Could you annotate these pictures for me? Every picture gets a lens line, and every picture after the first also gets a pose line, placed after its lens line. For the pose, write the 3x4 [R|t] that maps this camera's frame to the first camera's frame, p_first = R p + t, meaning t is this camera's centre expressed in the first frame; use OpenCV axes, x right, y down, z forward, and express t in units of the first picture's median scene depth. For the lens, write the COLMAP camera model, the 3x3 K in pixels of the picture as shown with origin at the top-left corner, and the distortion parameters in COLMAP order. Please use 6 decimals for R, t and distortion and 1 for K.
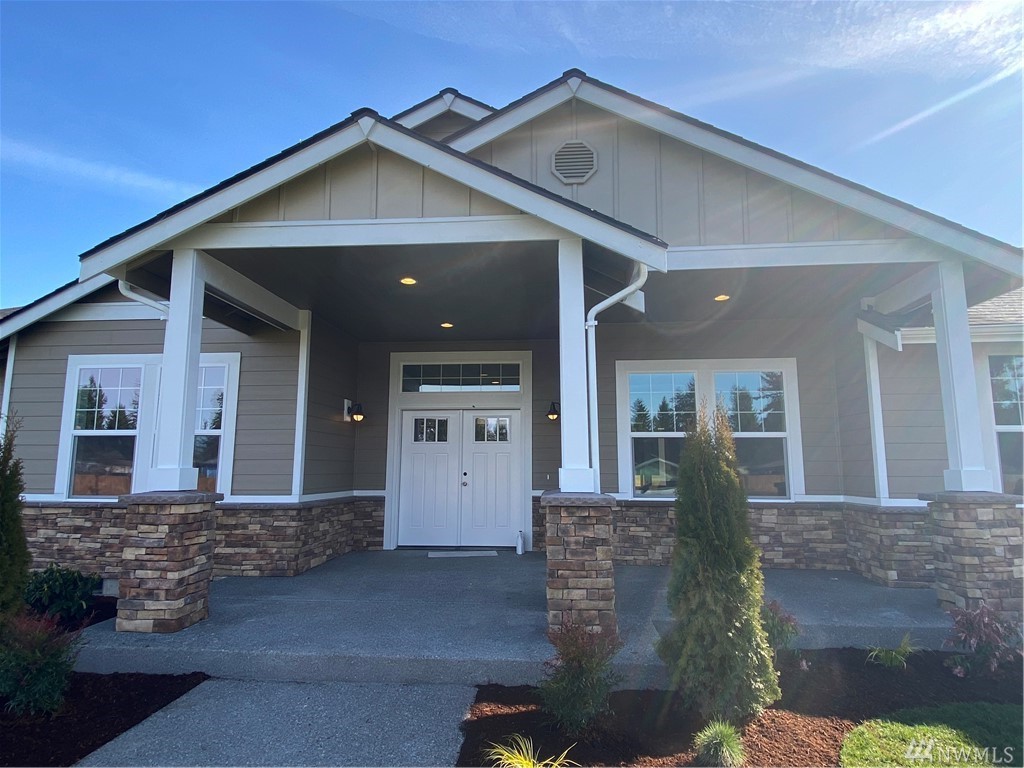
lens RADIAL K [[599.7, 0, 512.0], [0, 599.7, 384.0], [0, 0, 1]] dist [0.028483, -0.032514]
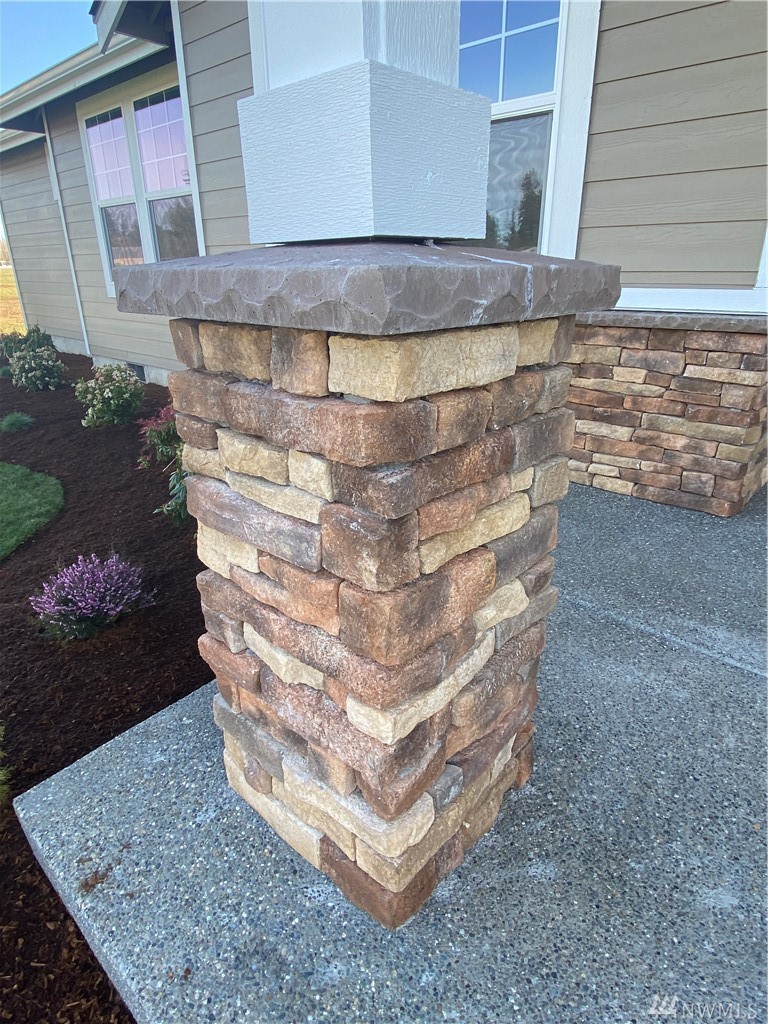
lens RADIAL K [[599.7, 0, 384.0], [0, 599.7, 512.0], [0, 0, 1]] dist [0.028483, -0.032514]
pose [[0.795370, 0.221252, -0.564299, -0.320233], [0.095868, 0.873357, 0.477553, 0.117651], [0.598494, -0.433930, 0.673431, 0.619813]]
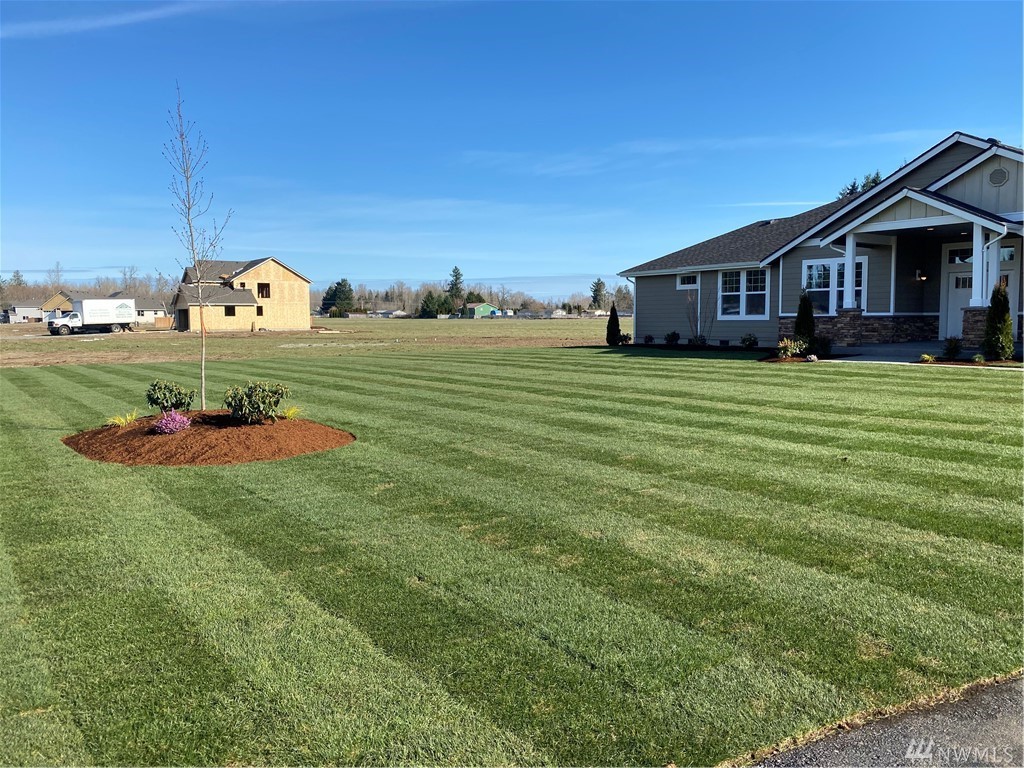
lens RADIAL K [[776.9, 0, 512.0], [0, 776.9, 384.0], [0, 0, 1]] dist [-0.012156, -0.000101]
pose [[0.656188, 0.058380, -0.752336, 1.075744], [0.114359, 0.977793, 0.175619, -0.279240], [0.745882, -0.201275, 0.634940, -2.353606]]
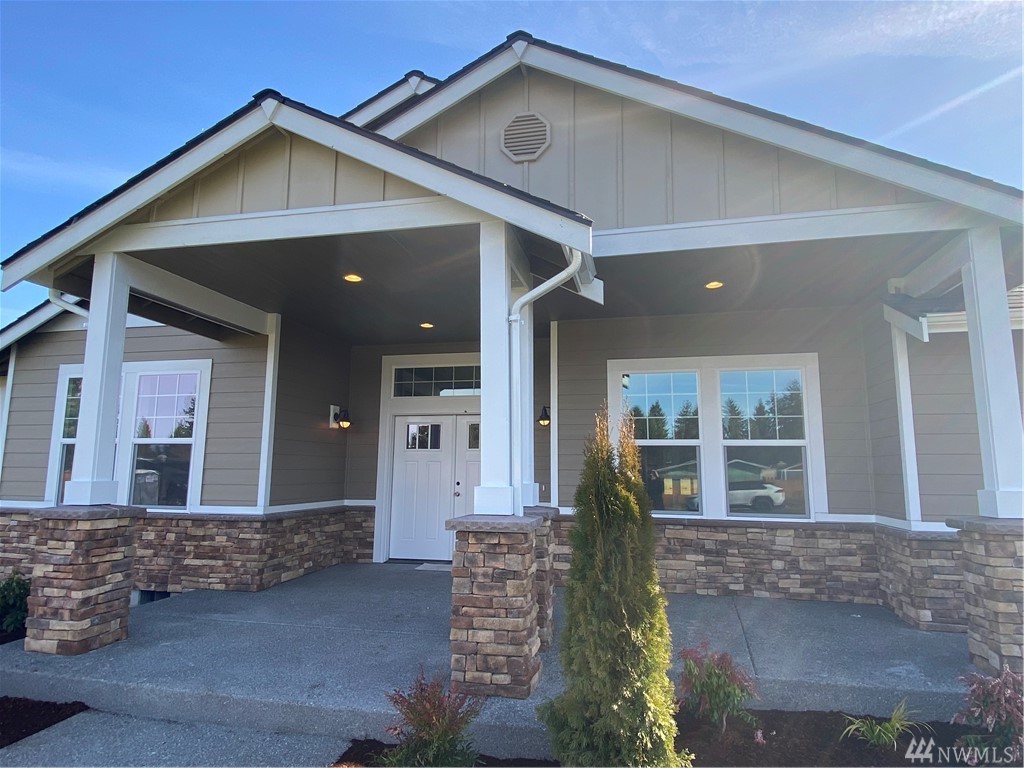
lens RADIAL K [[599.7, 0, 512.0], [0, 599.7, 384.0], [0, 0, 1]] dist [0.028483, -0.032514]
pose [[0.990921, -0.013260, -0.133793, 0.170935], [0.012915, 0.999911, -0.003446, -0.001986], [0.133827, 0.001687, 0.991003, 0.102799]]
